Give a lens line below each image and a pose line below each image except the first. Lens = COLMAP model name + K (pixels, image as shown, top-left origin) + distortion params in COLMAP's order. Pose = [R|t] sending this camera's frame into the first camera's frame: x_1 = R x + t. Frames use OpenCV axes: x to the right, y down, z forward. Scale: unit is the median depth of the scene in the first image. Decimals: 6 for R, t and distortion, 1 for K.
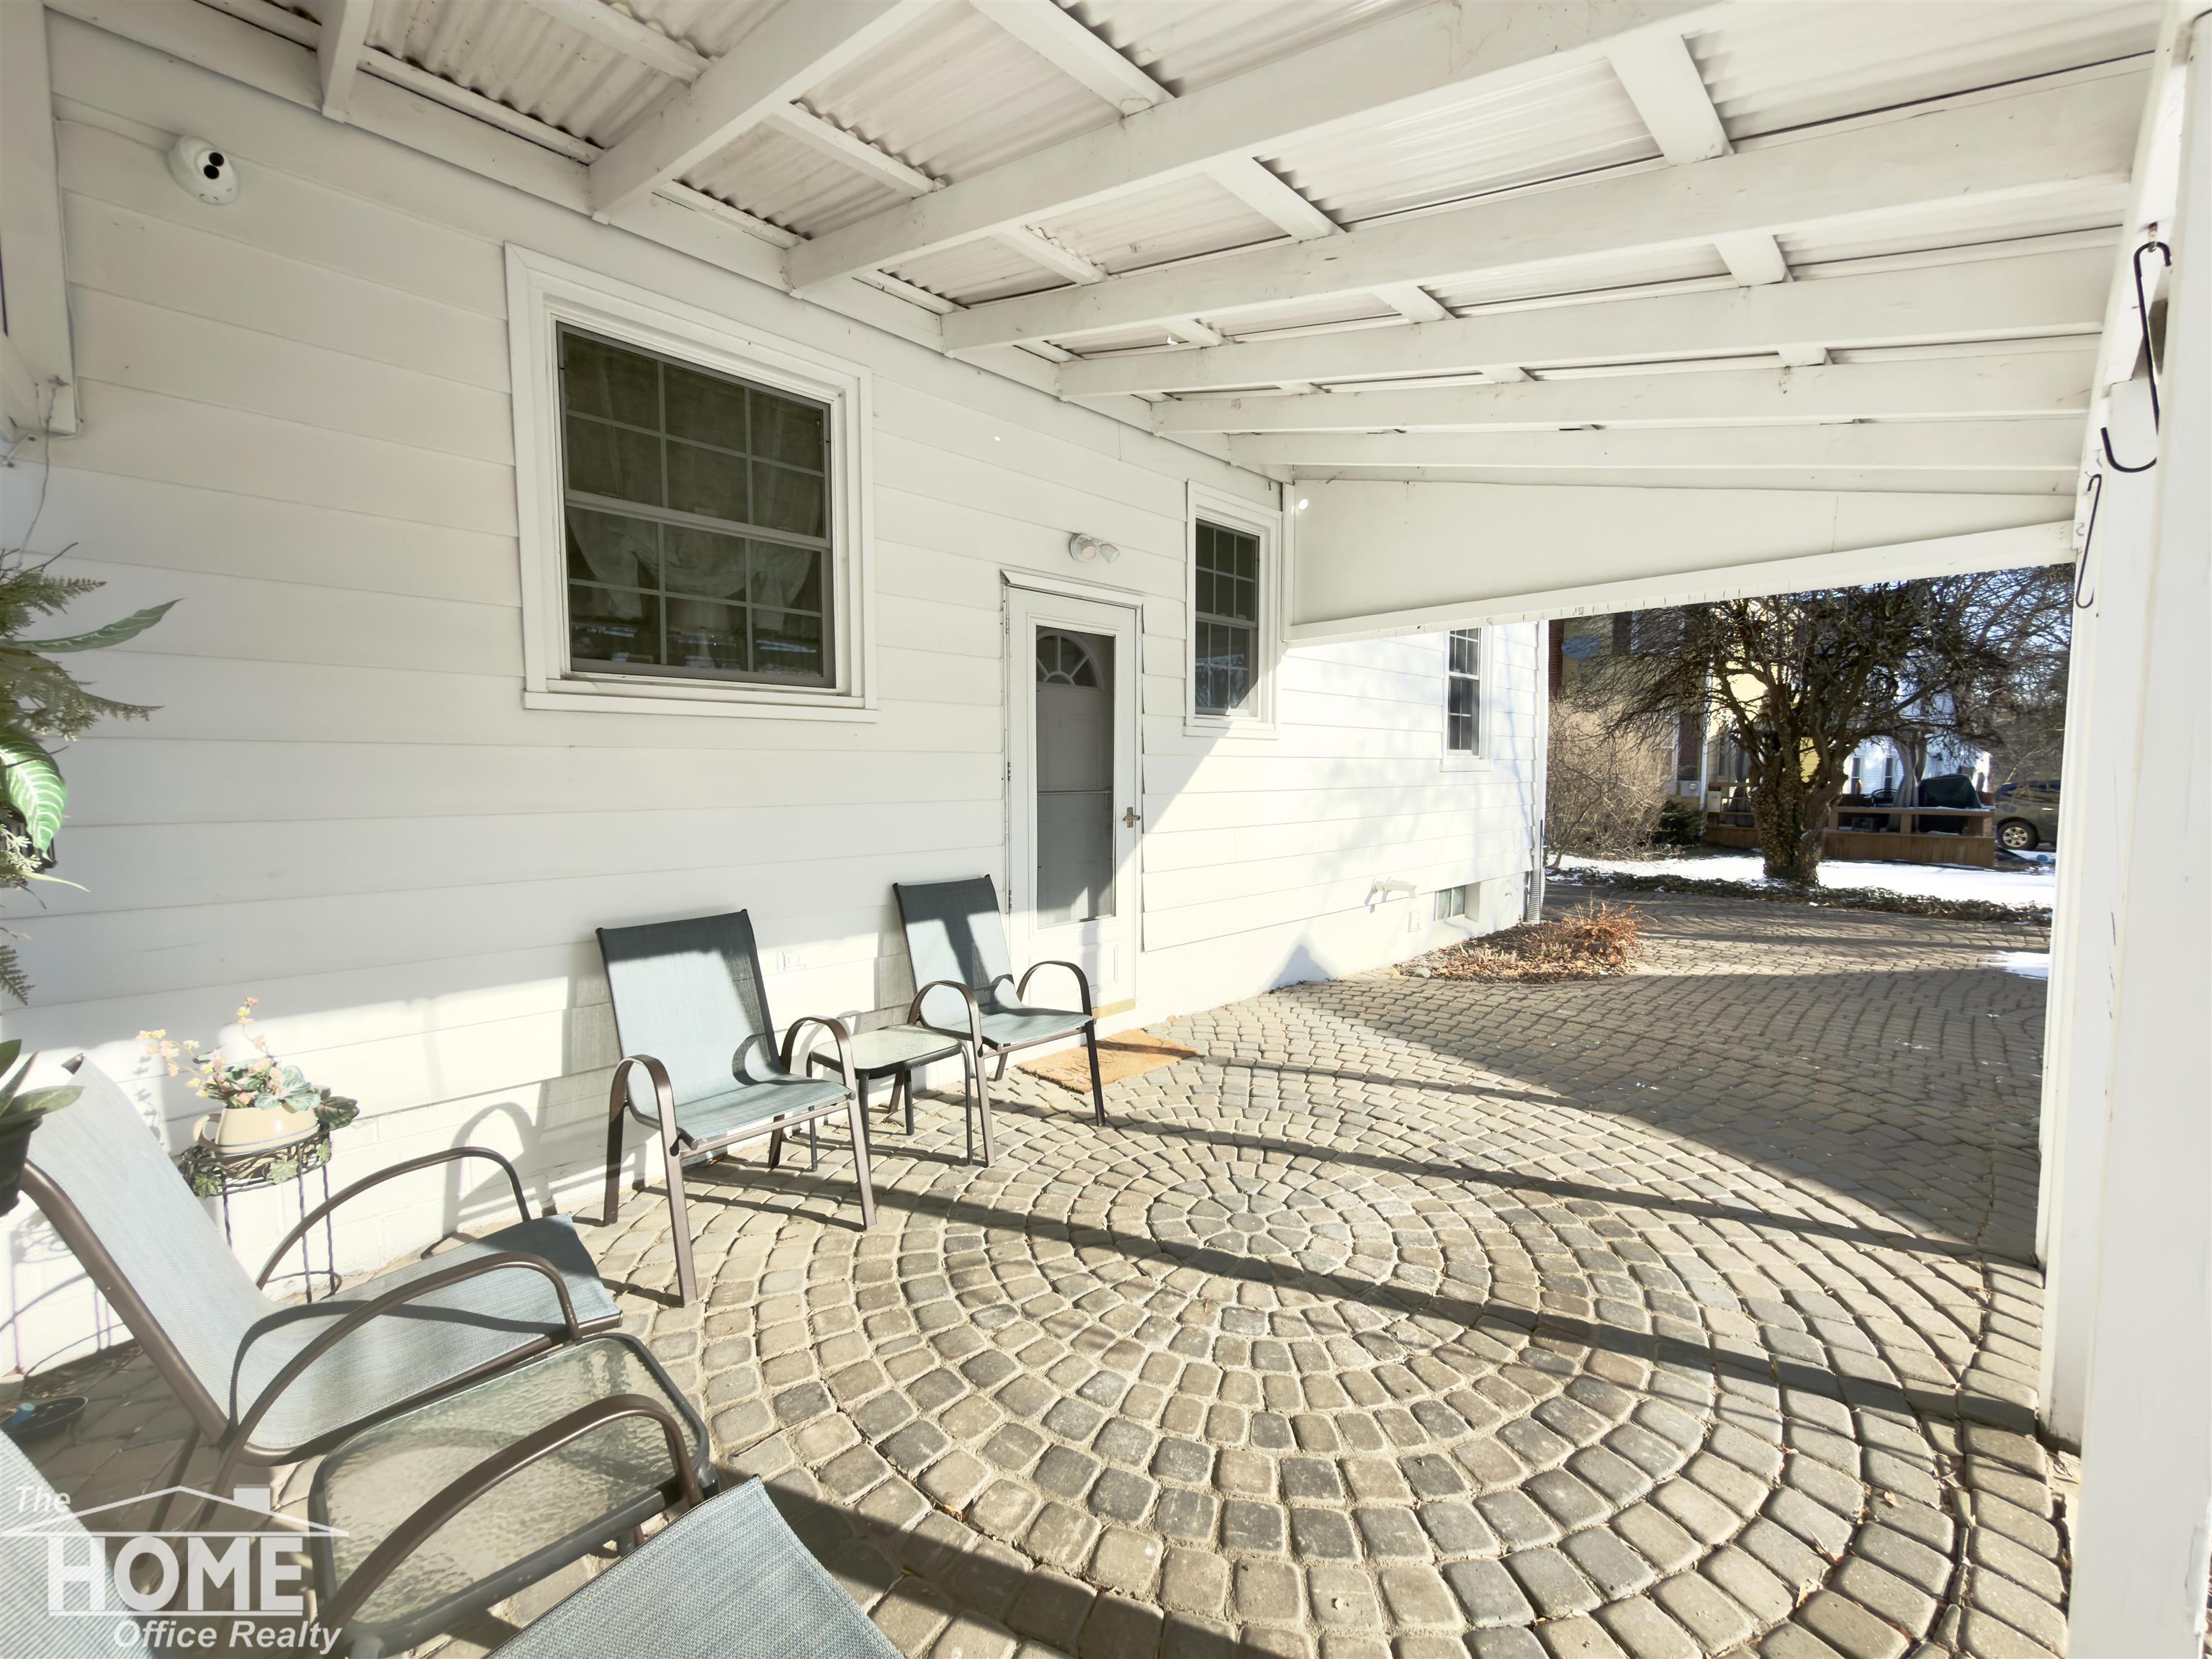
lens RADIAL K [[883.6, 0, 1100.4], [0, 883.6, 829.5], [0, 0, 1]] dist [0.003881, -0.000454]
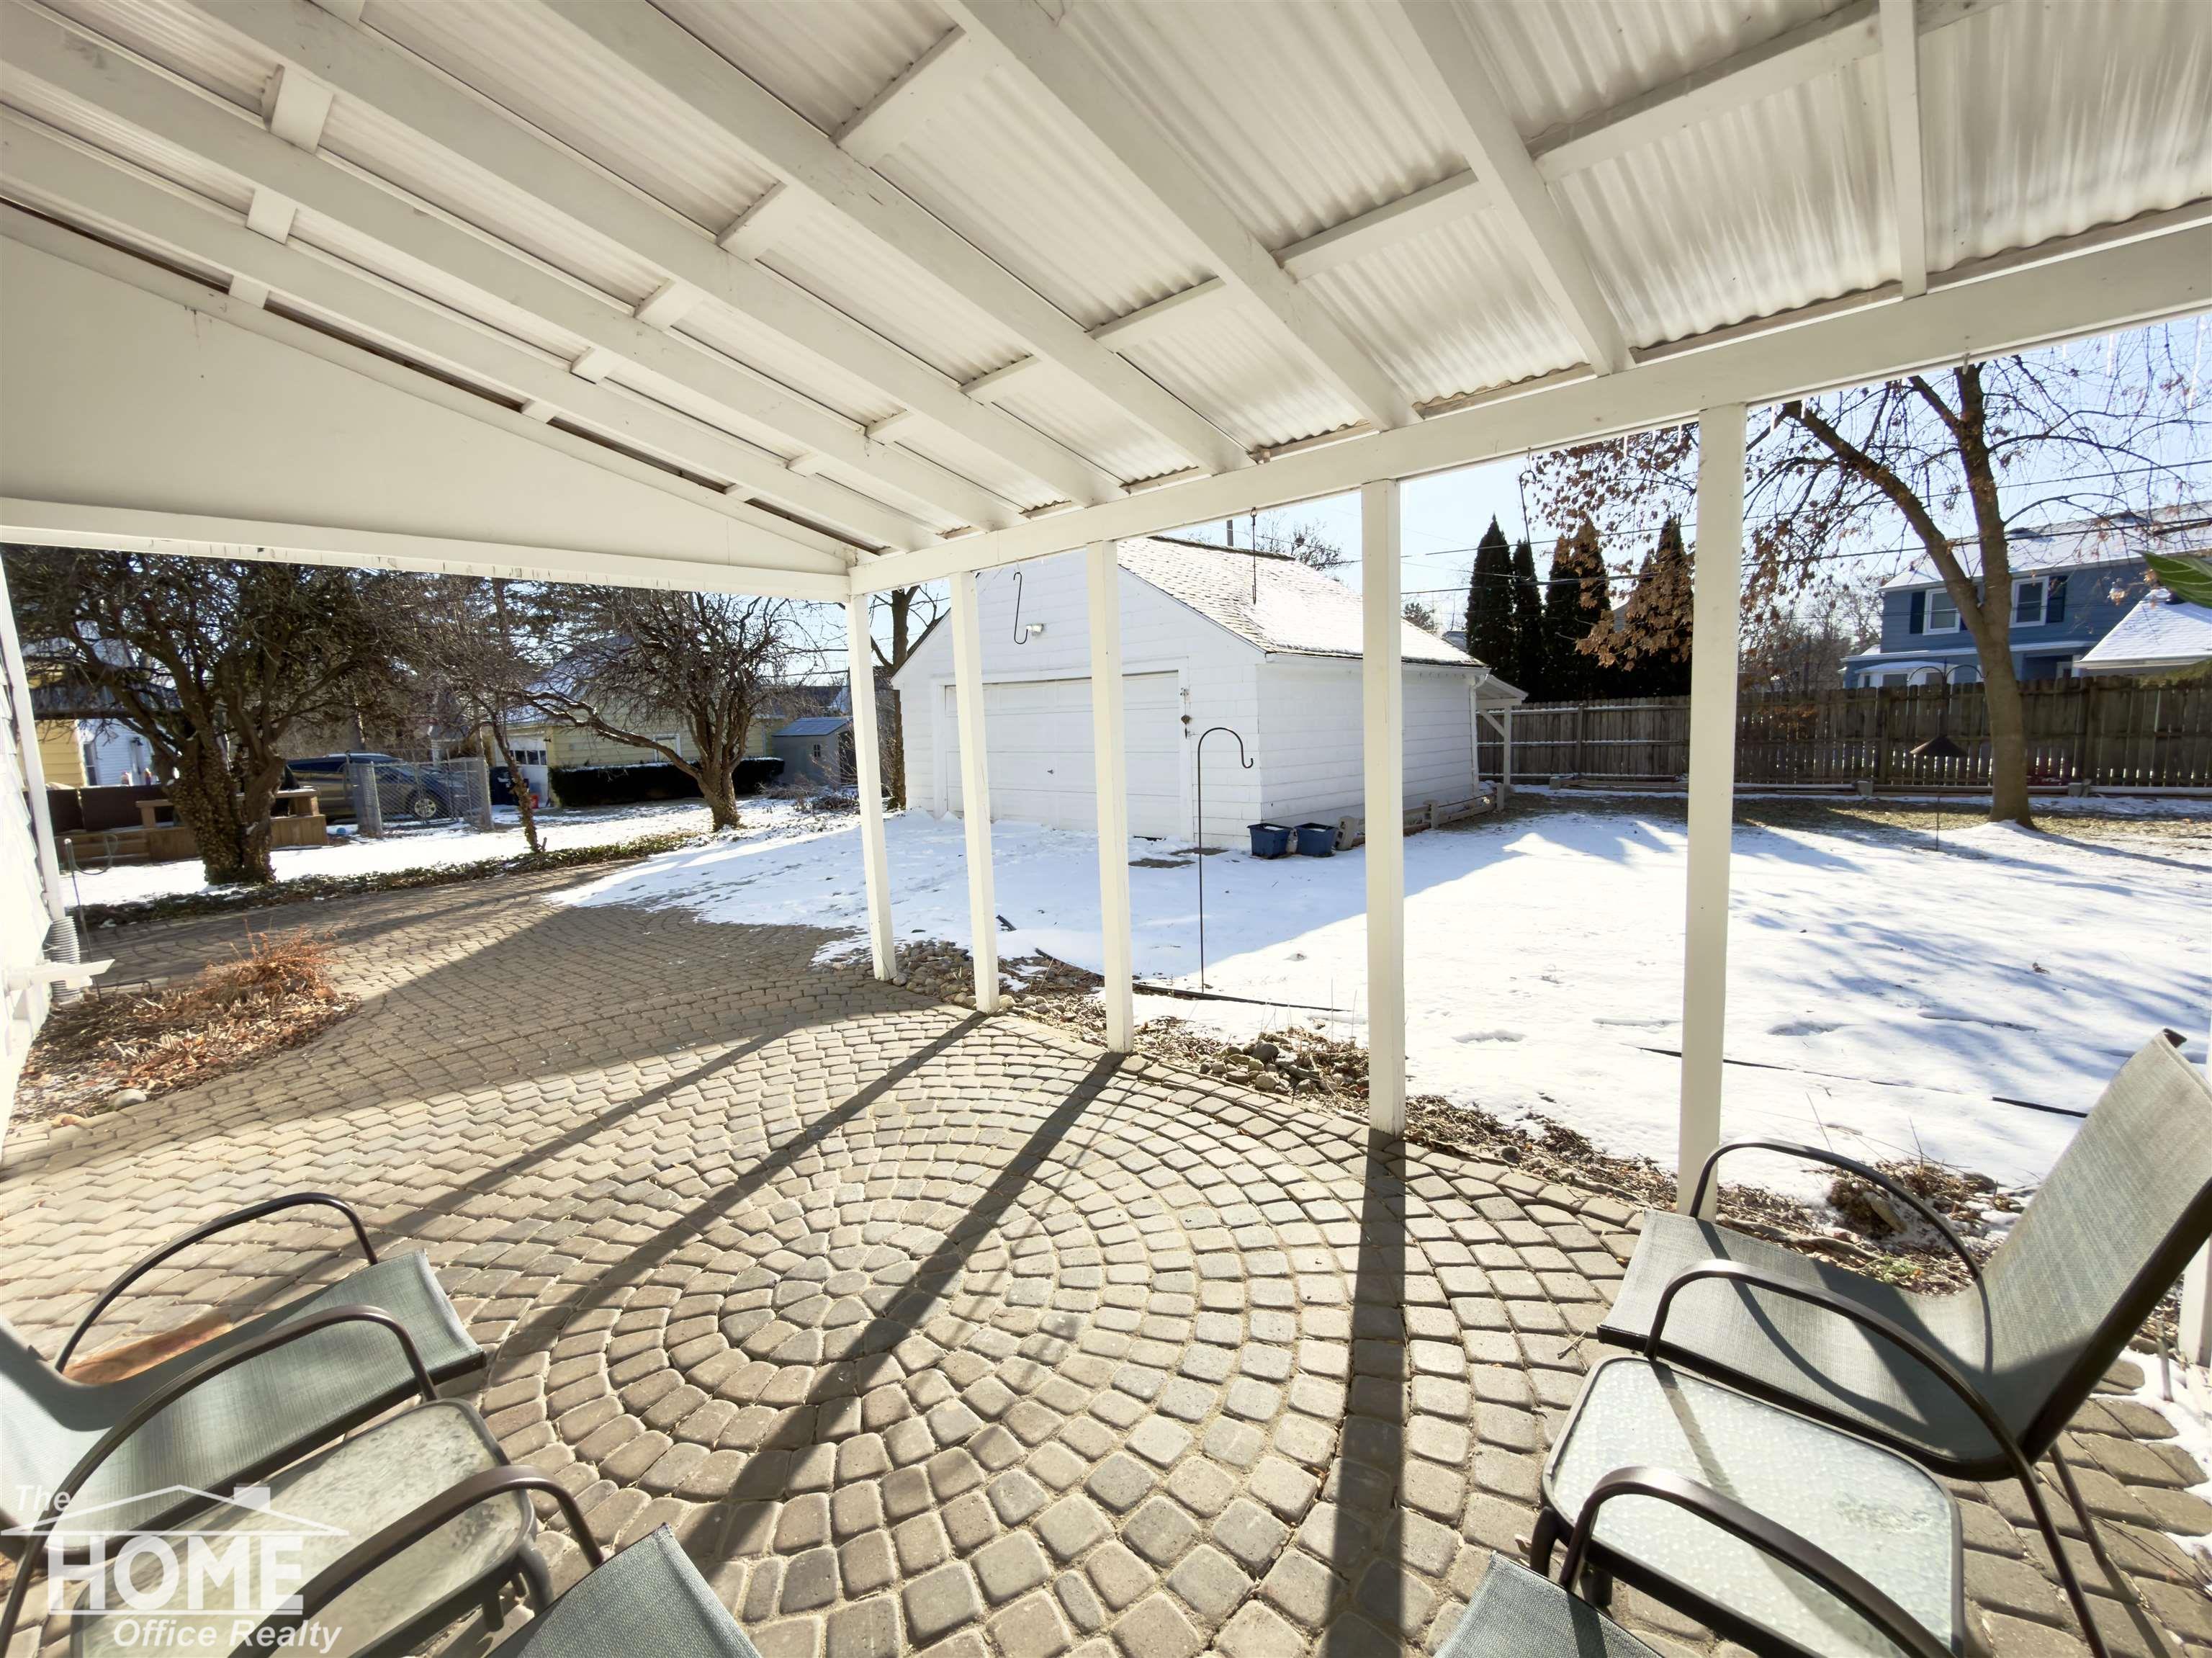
lens RADIAL K [[883.8, 0, 1100.7], [0, 883.8, 825.8], [0, 0, 1]] dist [0.003881, -0.000454]
pose [[-0.068496, -0.112112, 0.991332, -0.571227], [0.098082, 0.988095, 0.118523, -0.065511], [-0.992818, 0.105350, -0.056685, 0.667438]]
